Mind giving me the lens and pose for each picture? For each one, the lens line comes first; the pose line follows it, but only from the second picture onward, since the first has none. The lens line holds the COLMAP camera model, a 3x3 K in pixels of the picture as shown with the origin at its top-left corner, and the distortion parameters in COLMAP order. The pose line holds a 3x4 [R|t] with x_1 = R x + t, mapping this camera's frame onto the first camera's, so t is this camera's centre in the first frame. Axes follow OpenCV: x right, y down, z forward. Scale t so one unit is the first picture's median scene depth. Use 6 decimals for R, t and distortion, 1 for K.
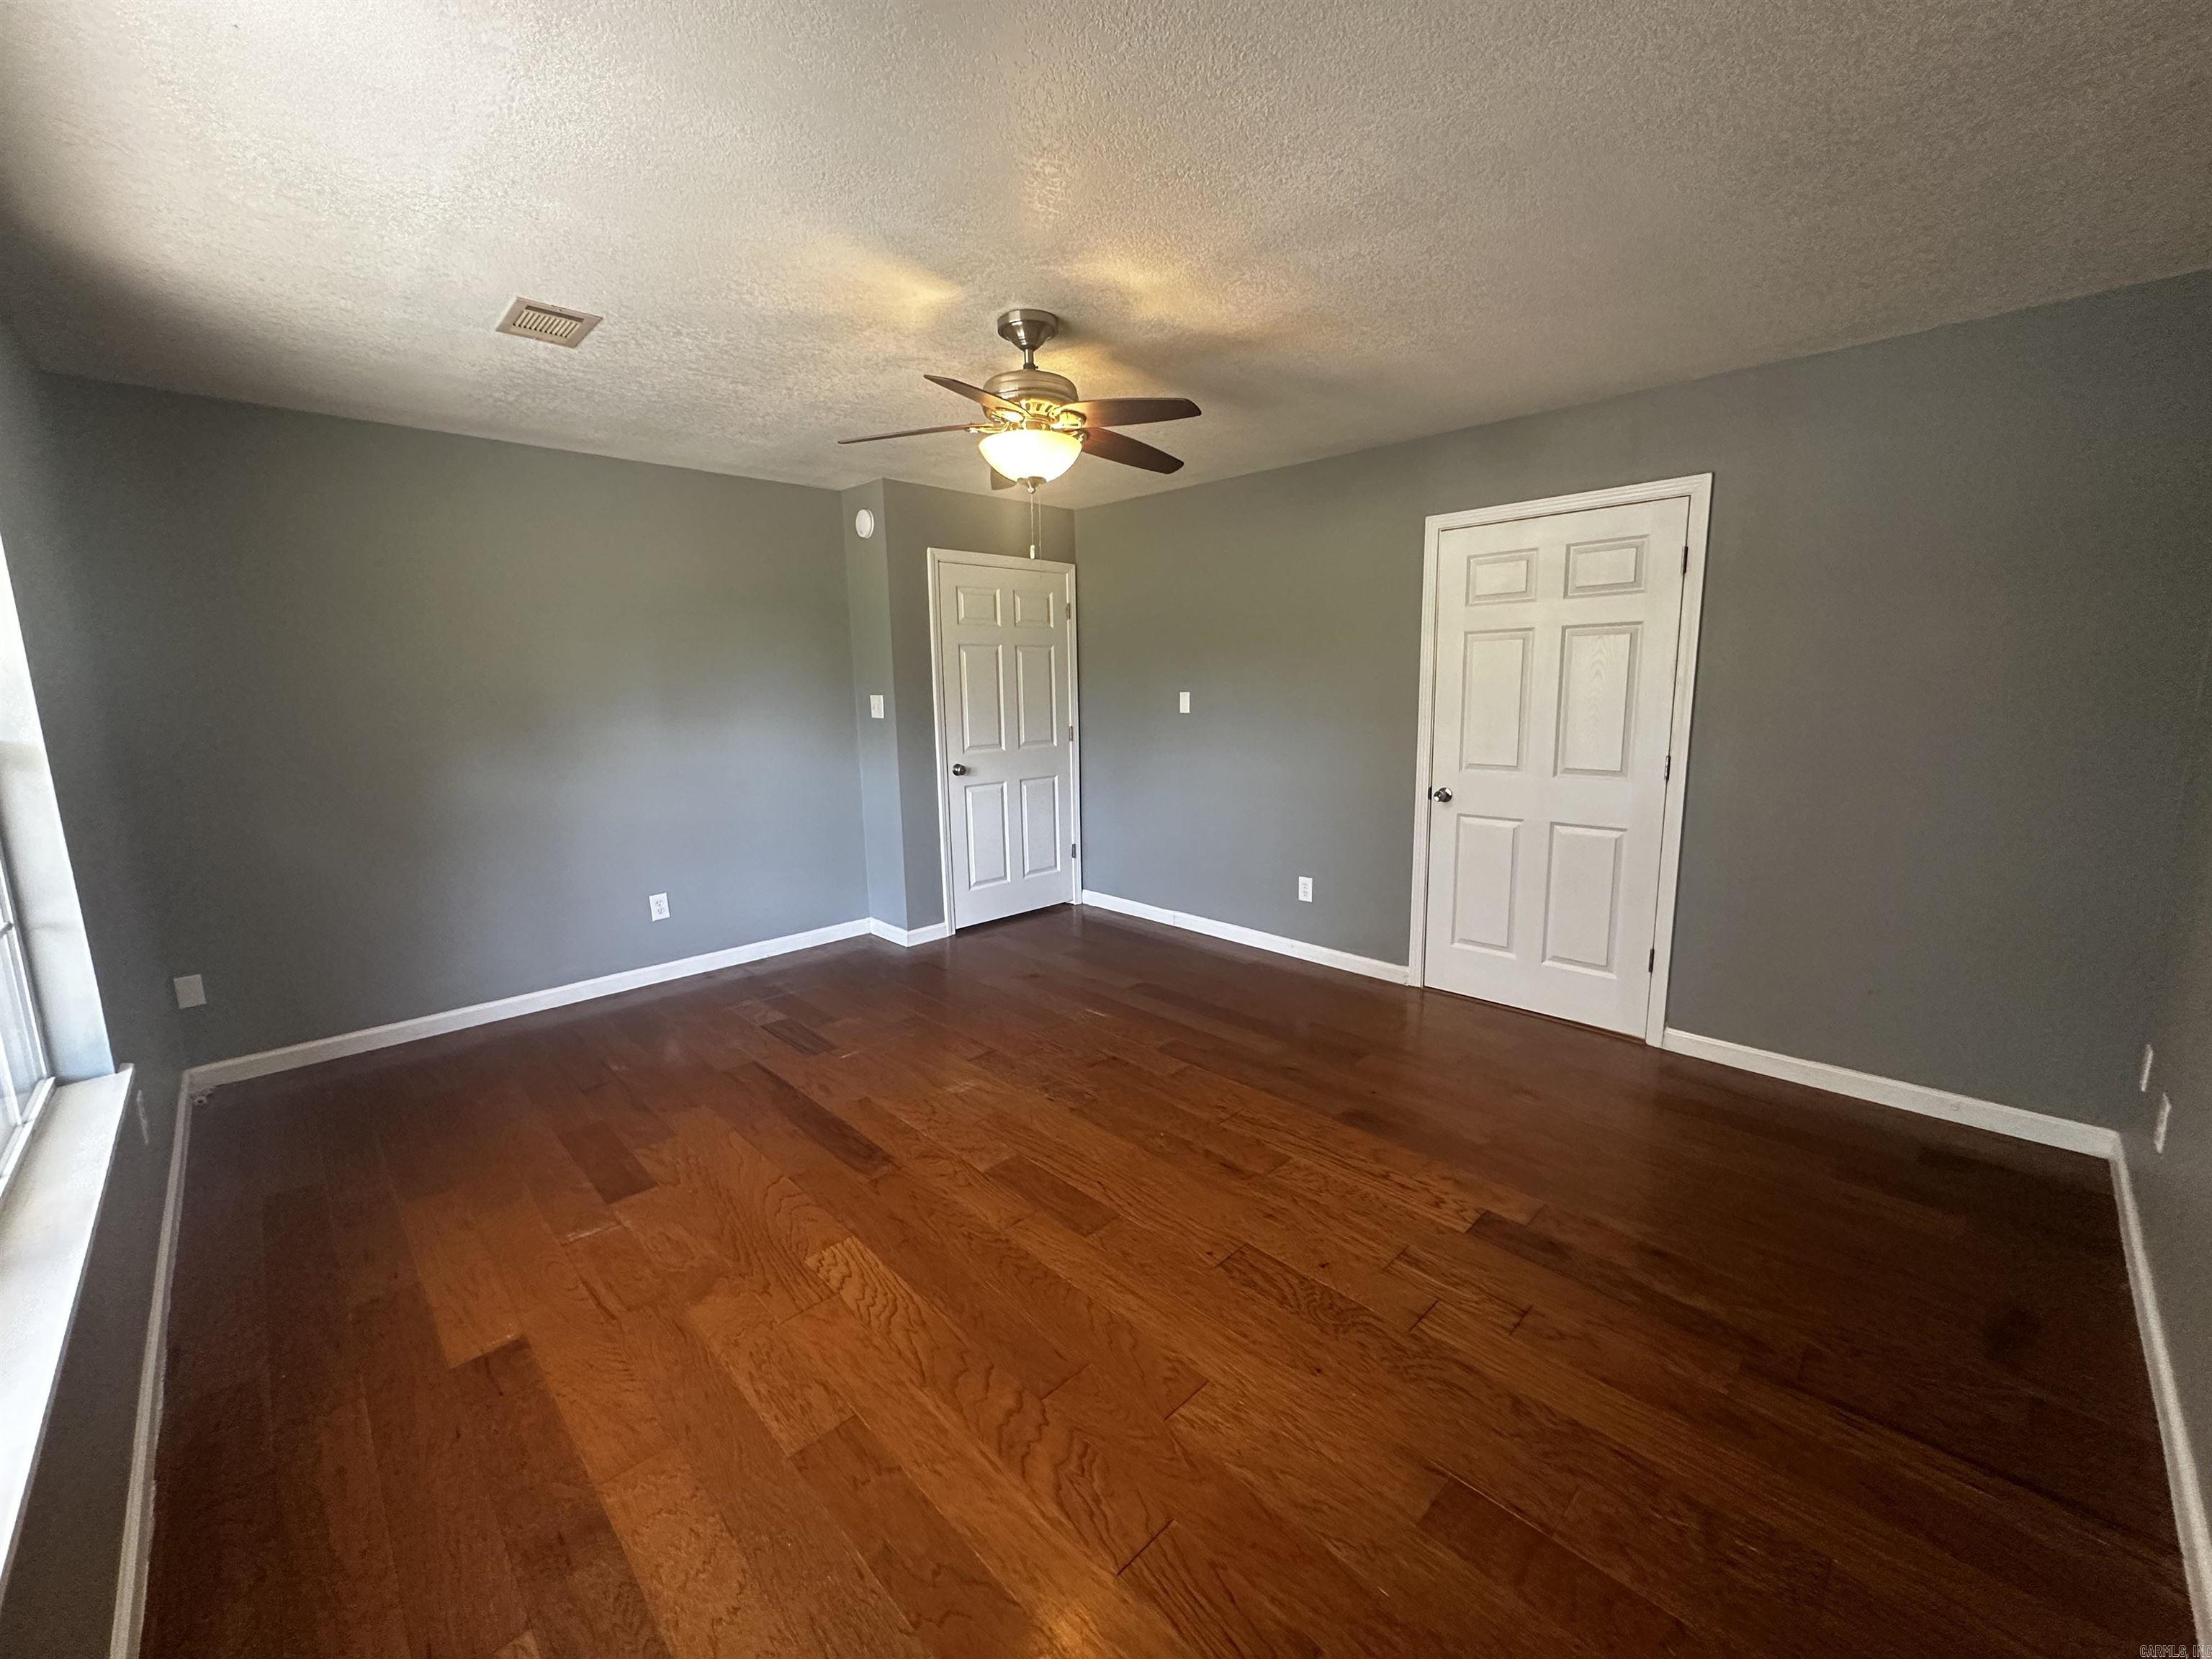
lens RADIAL K [[877.6, 0, 1096.8], [0, 877.6, 857.5], [0, 0, 1]] dist [-0.000893, 0.000147]
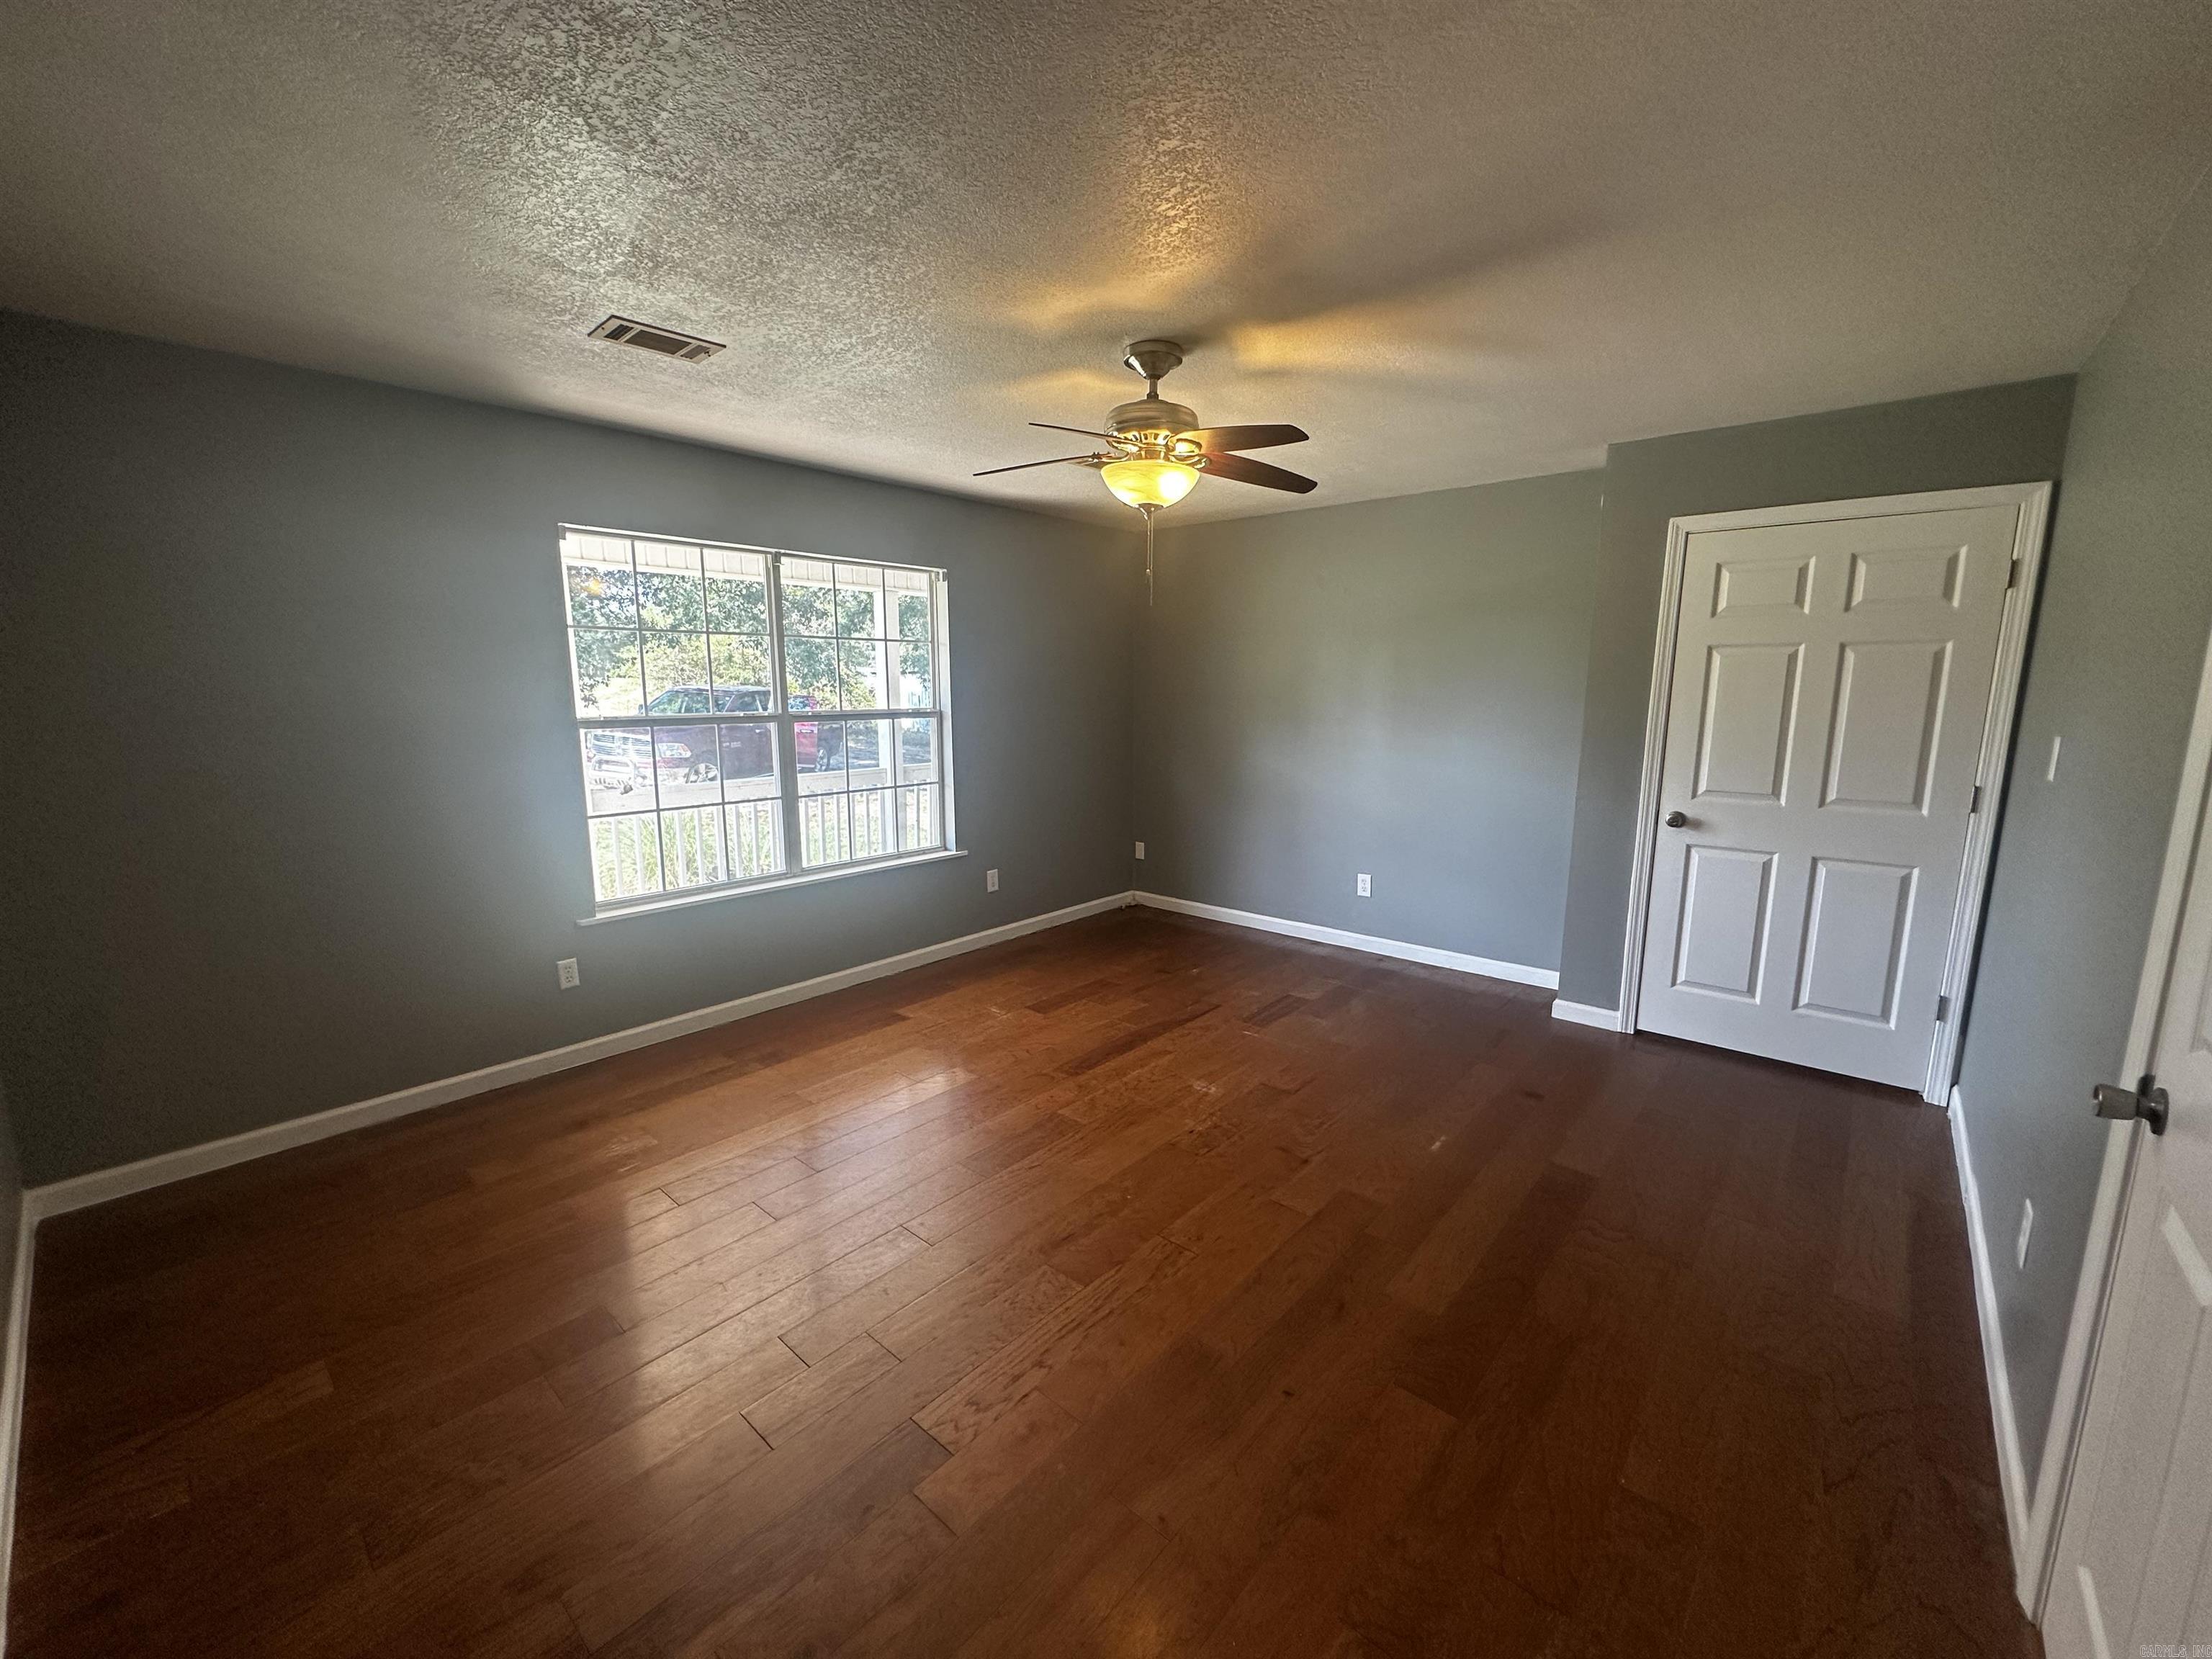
lens RADIAL K [[883.9, 0, 1106.0], [0, 883.9, 829.5], [0, 0, 1]] dist [-0.003270, 0.000164]
pose [[0.077686, 0.175108, -0.981480, 0.771731], [-0.200960, 0.966998, 0.156618, -0.164222], [0.976514, 0.185071, 0.110312, 0.684242]]
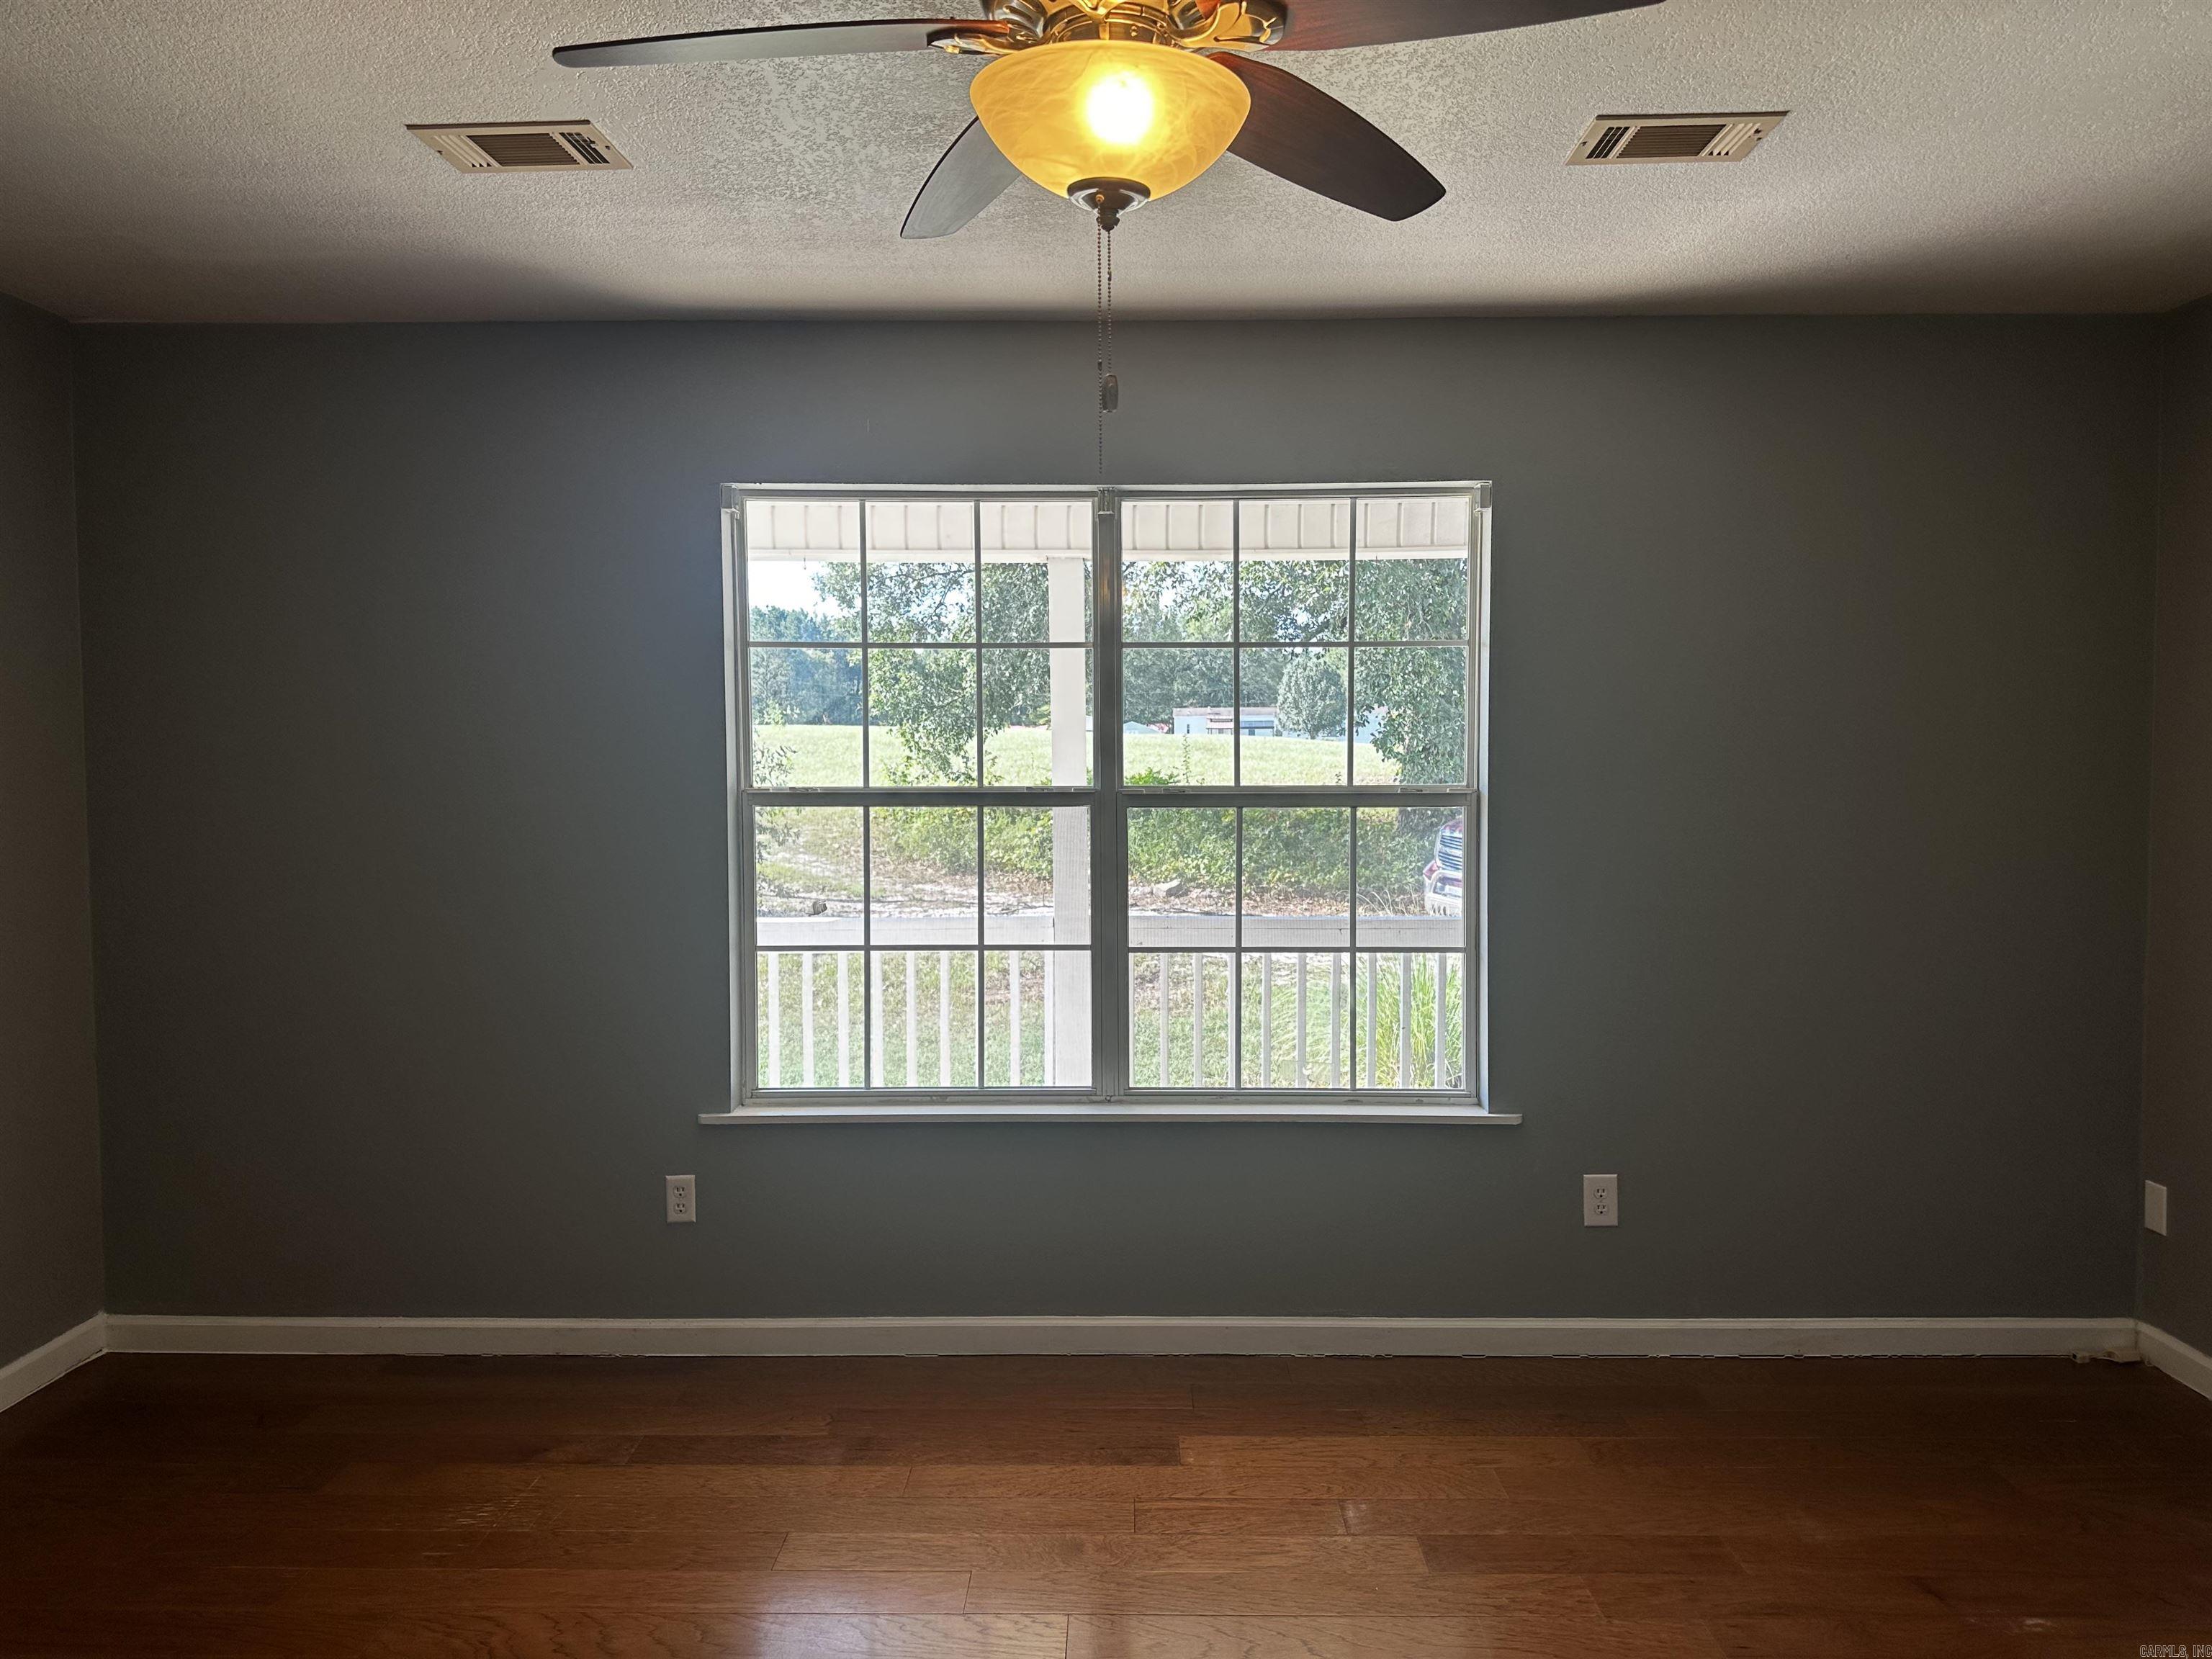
lens RADIAL K [[1583.9, 0, 1079.8], [0, 1583.9, 809.3], [0, 0, 1]] dist [0.120792, -0.168779]
pose [[-0.714290, 0.048286, -0.698182, 0.322589], [-0.125832, 0.972499, 0.195992, -0.251408], [0.688445, 0.227849, -0.688570, 1.156231]]
